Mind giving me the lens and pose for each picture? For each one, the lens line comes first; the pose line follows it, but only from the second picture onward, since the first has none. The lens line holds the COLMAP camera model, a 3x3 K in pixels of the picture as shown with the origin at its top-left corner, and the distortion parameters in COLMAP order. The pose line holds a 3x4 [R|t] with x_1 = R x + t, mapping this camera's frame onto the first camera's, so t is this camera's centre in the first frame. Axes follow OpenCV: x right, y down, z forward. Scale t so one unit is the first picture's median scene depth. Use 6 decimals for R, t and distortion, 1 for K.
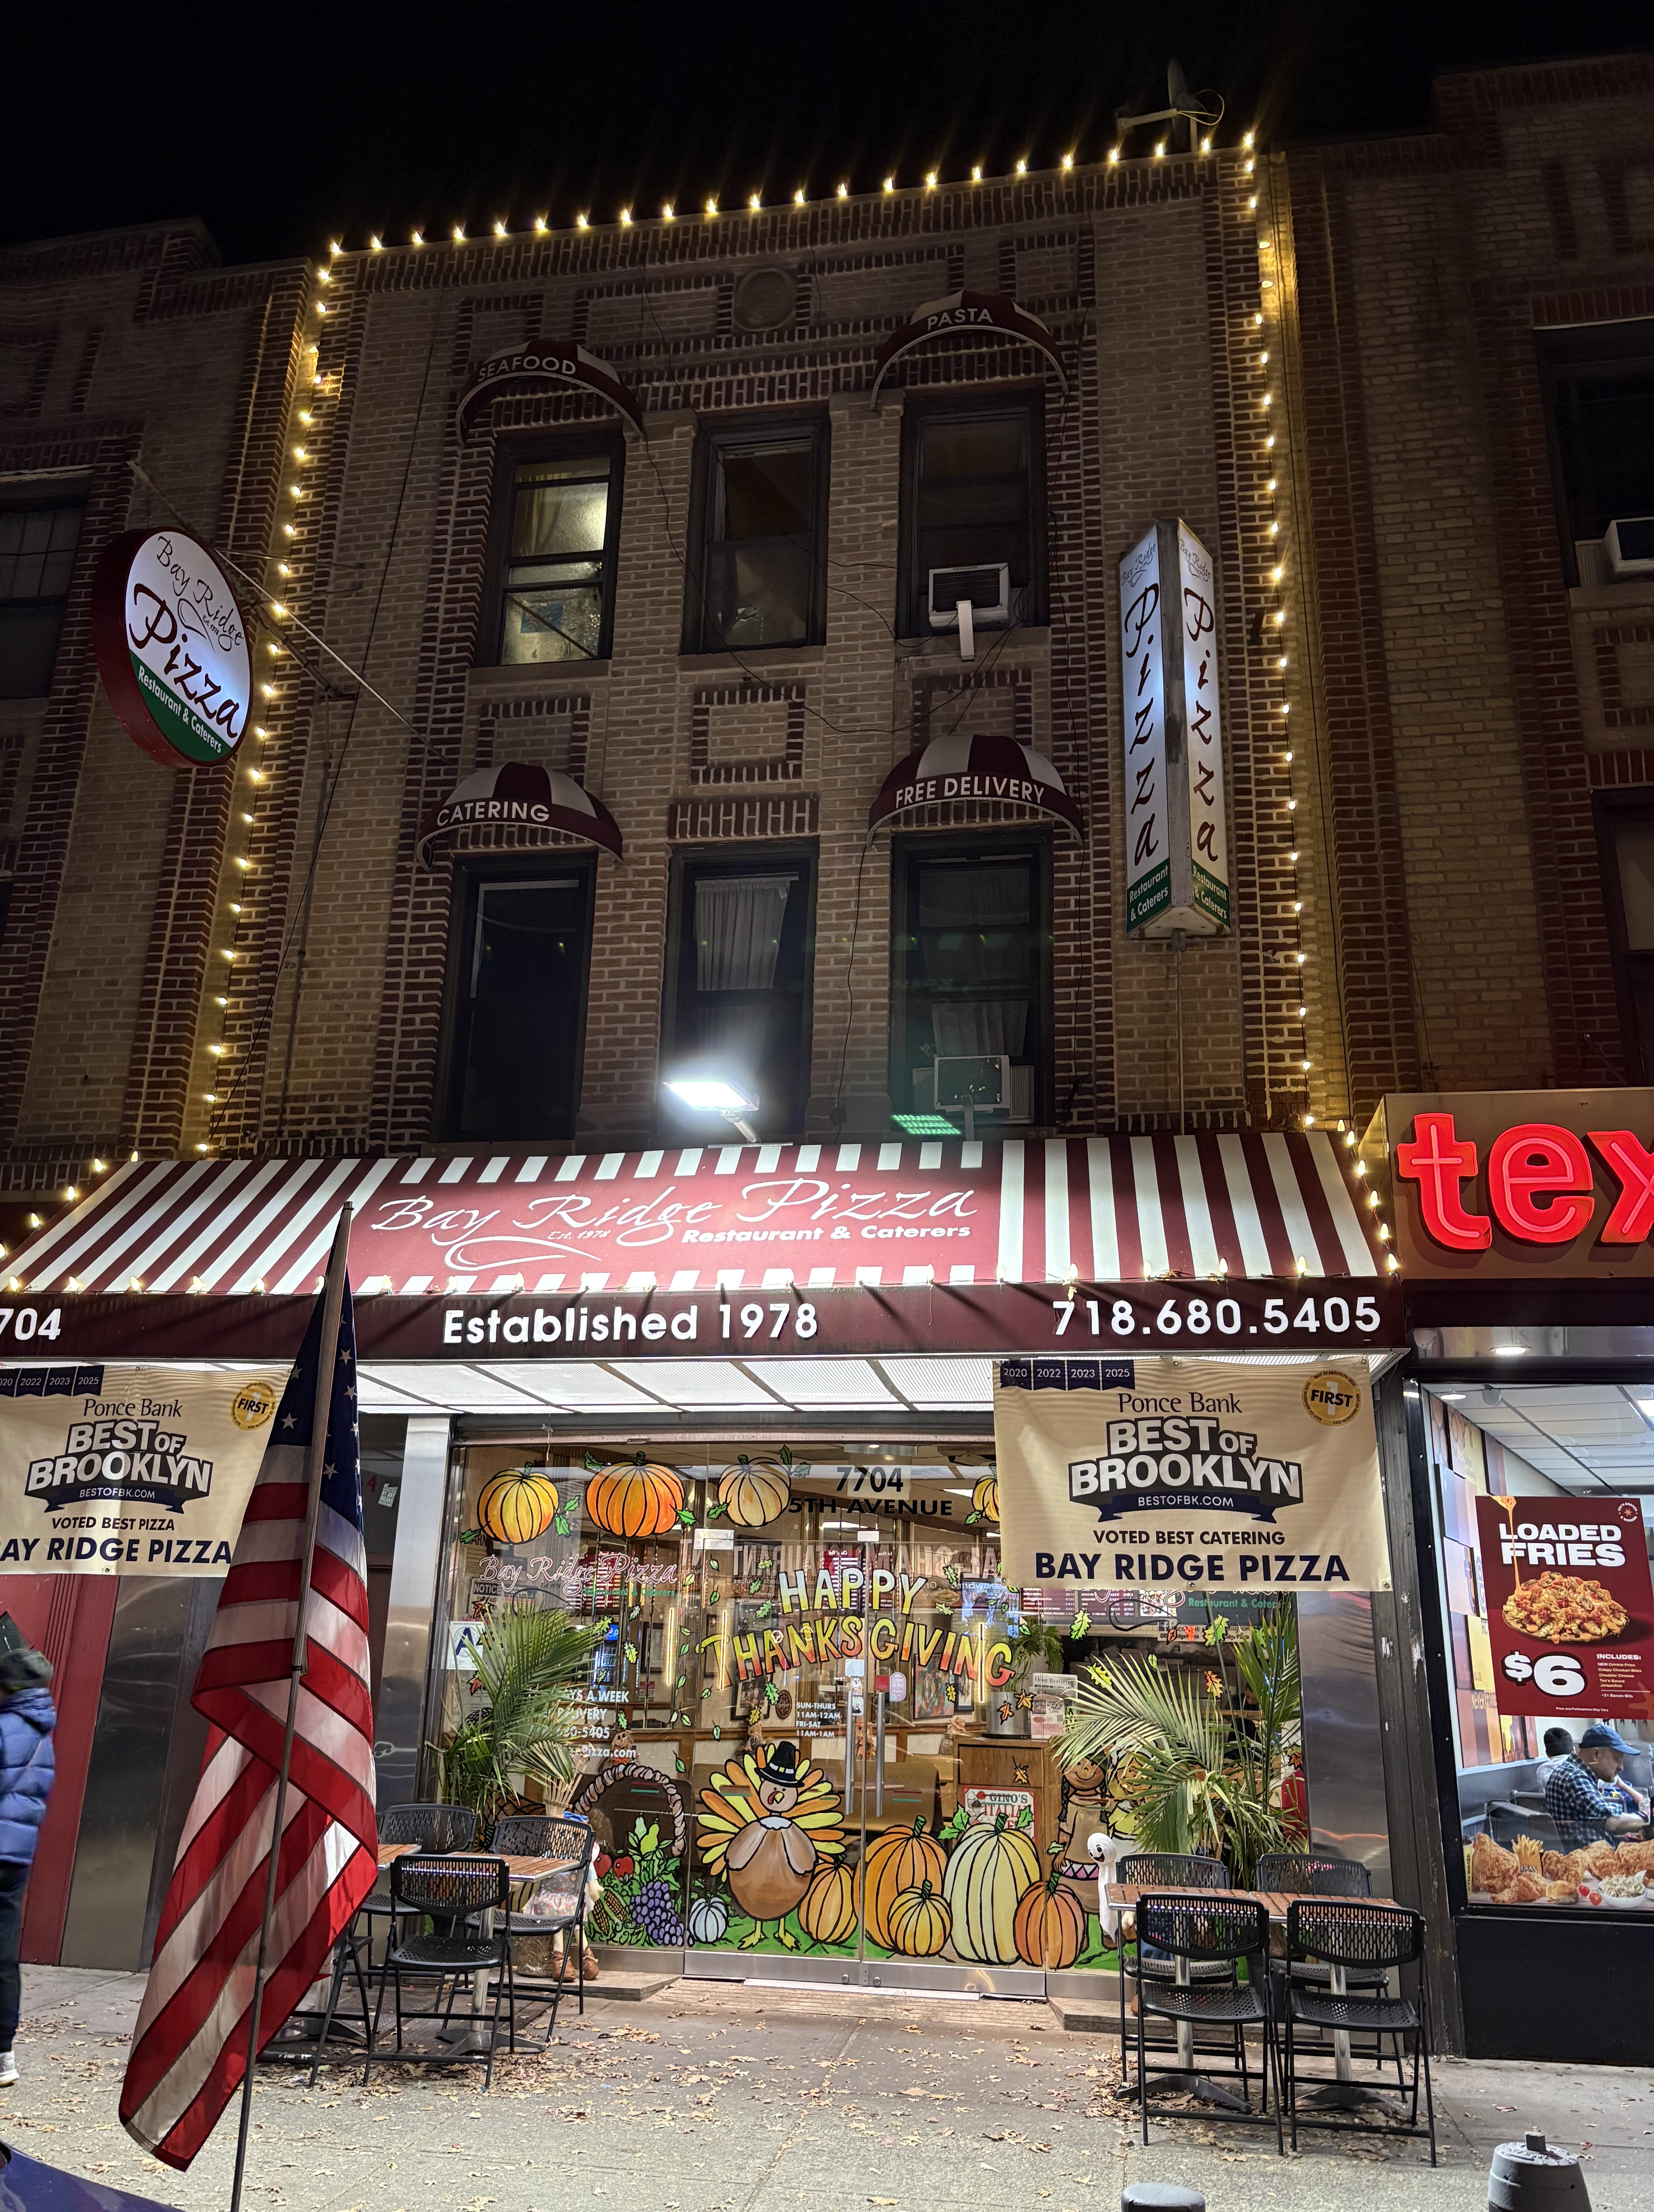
lens RADIAL K [[1692.9, 0, 828.3], [0, 1692.9, 1112.2], [0, 0, 1]] dist [0.033885, -0.033881]
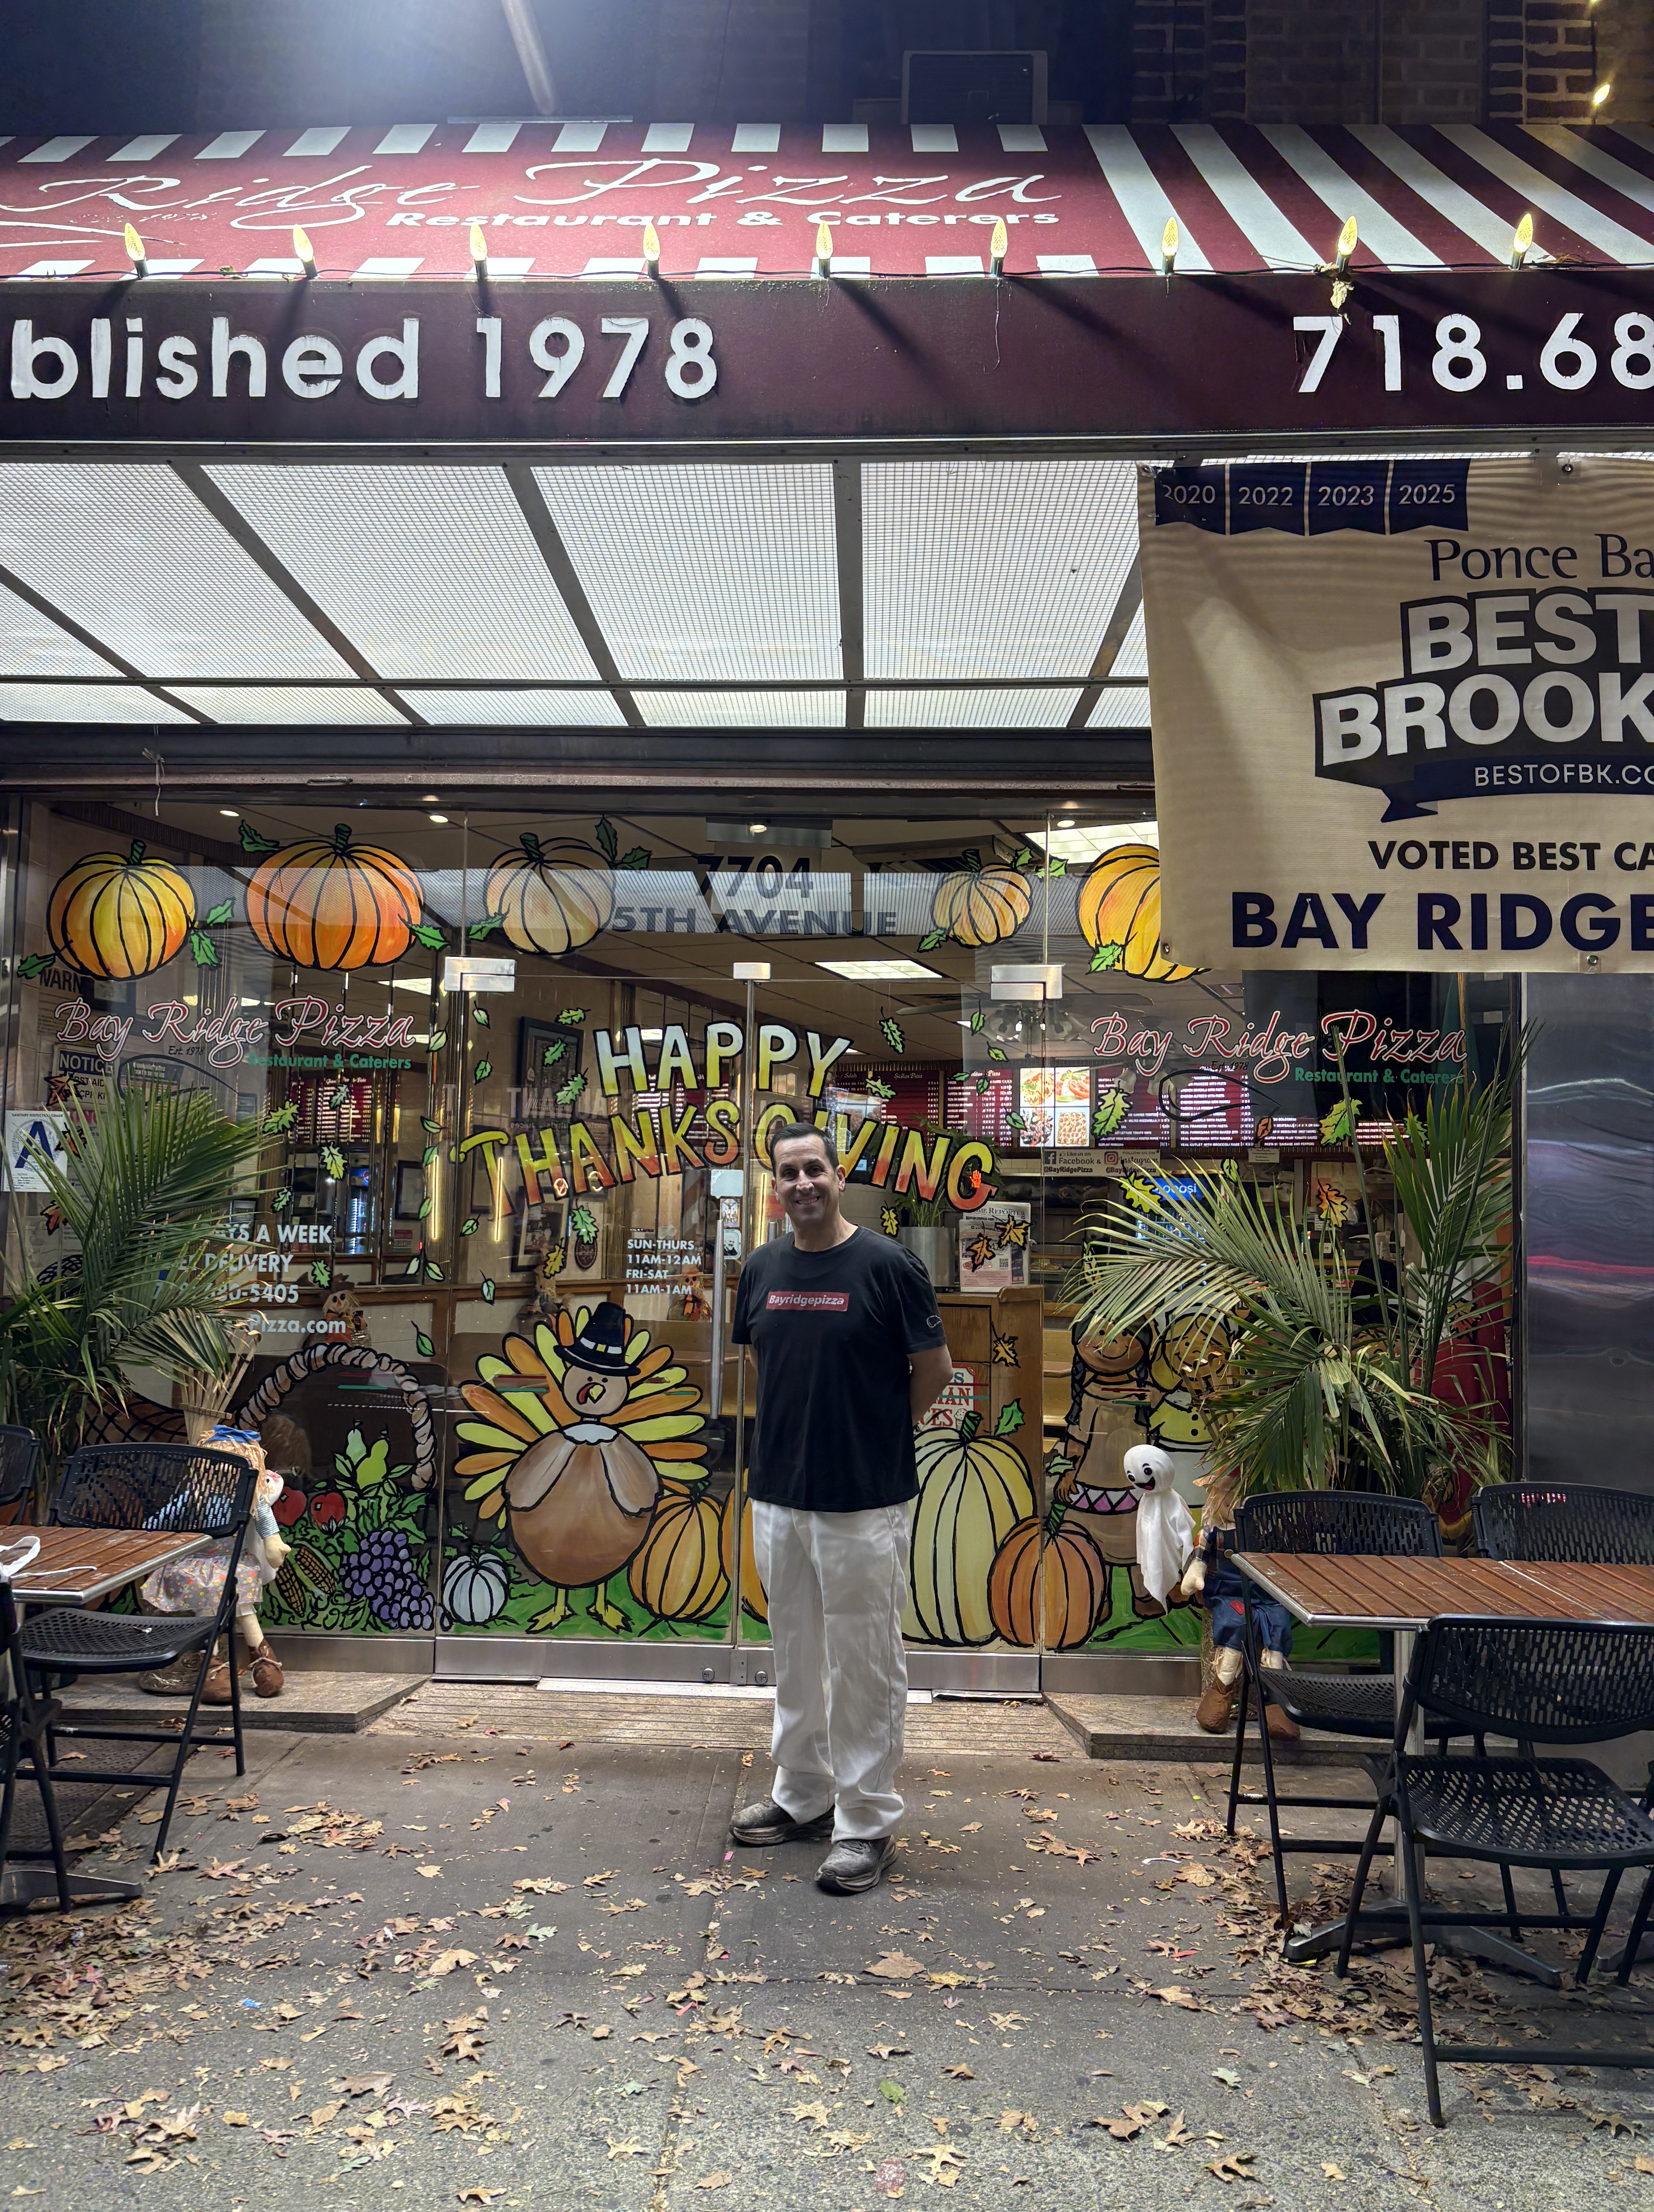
lens RADIAL K [[1692.9, 0, 837.5], [0, 1692.9, 1094.4], [0, 0, 1]] dist [0.033885, -0.033881]
pose [[0.990655, 0.004291, 0.136324, -0.027415], [-0.036287, 0.971774, 0.233106, 0.165786], [-0.131476, -0.235874, 0.962849, 0.458306]]
